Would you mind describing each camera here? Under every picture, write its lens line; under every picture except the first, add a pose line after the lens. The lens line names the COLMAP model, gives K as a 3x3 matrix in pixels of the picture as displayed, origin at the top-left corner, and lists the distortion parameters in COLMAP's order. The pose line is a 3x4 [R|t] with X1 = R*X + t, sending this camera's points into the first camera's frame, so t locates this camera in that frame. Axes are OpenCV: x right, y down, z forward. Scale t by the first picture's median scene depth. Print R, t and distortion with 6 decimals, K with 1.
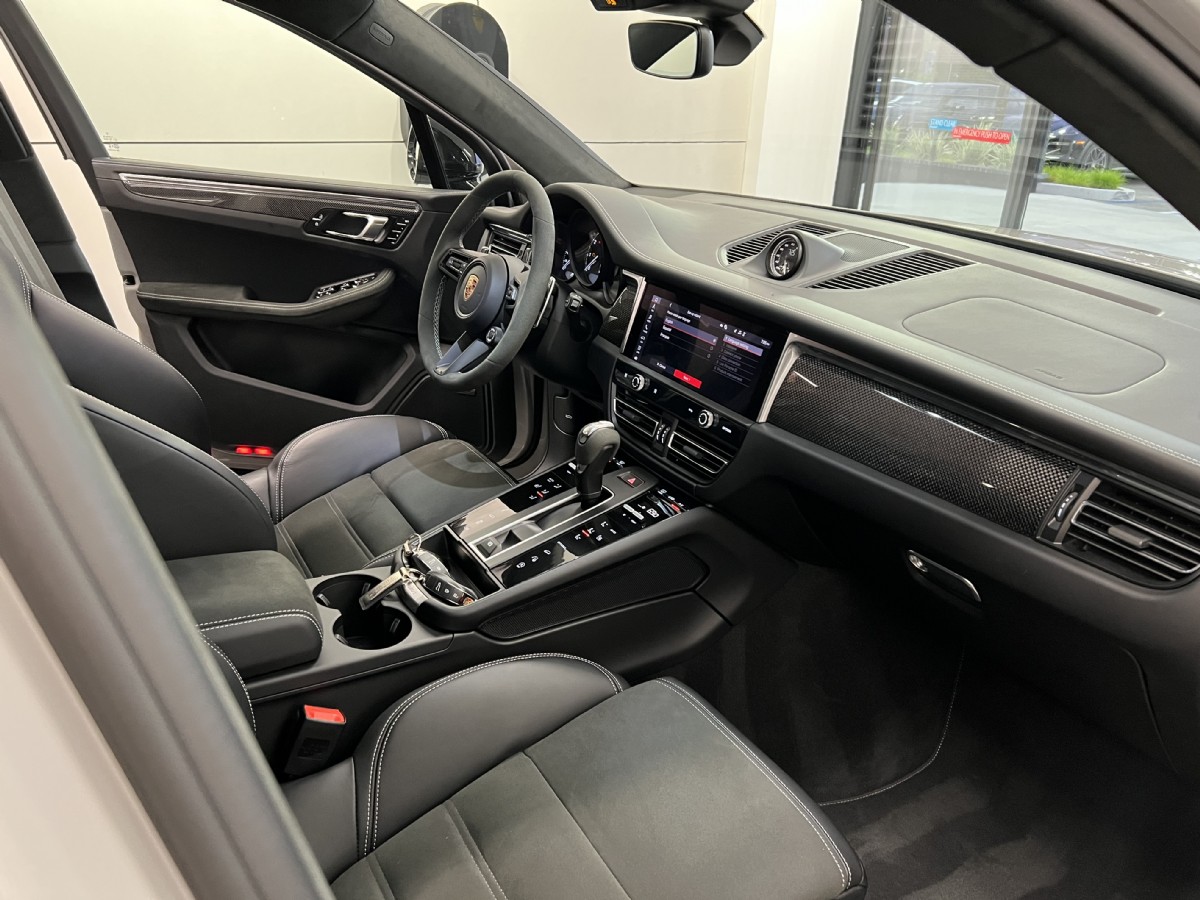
lens RADIAL K [[902.3, 0, 600.0], [0, 902.3, 450.0], [0, 0, 1]] dist [0.034528, -0.037520]
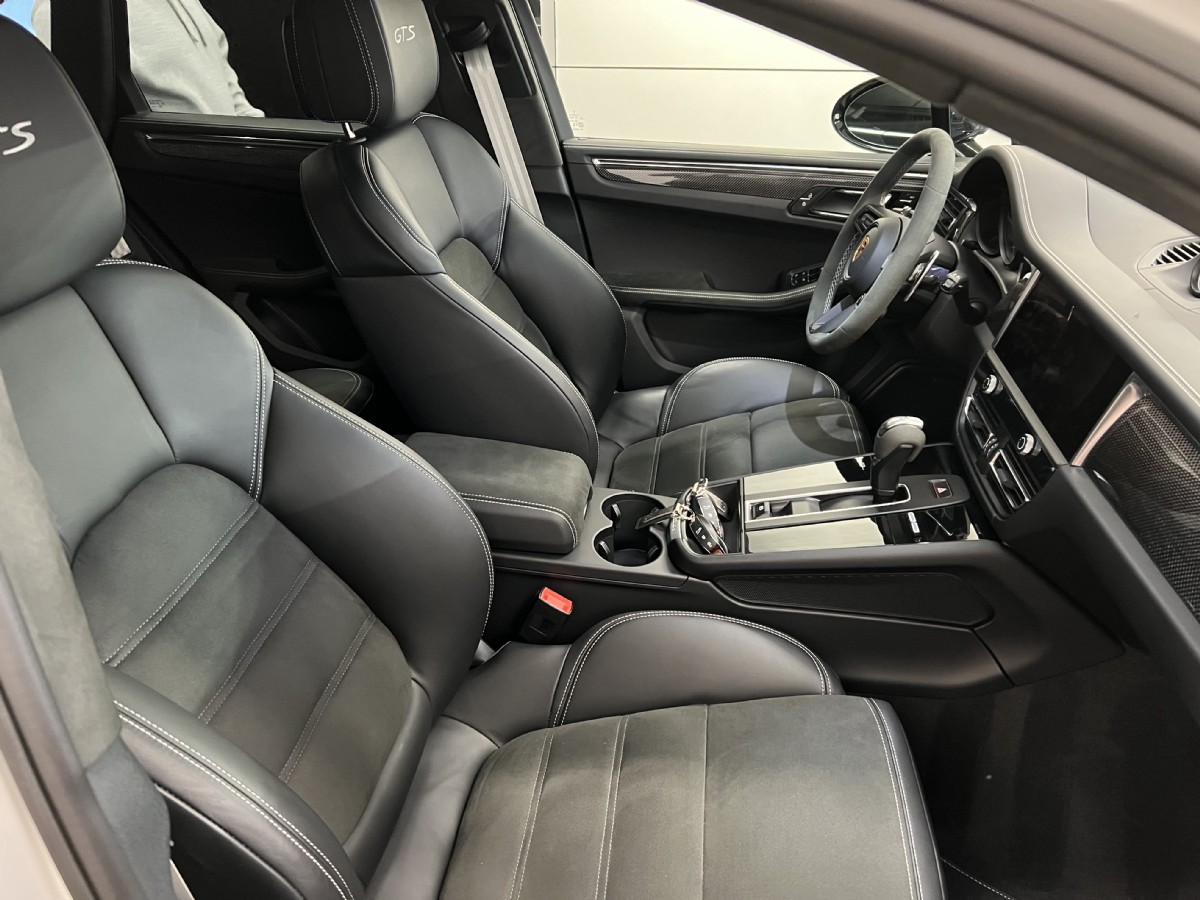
lens RADIAL K [[902.3, 0, 600.0], [0, 902.3, 450.0], [0, 0, 1]] dist [0.034528, -0.037520]
pose [[0.776733, 0.264630, -0.571539, 0.297659], [-0.217378, 0.964325, 0.151073, -0.071322], [0.591128, 0.006897, 0.806548, 0.074497]]
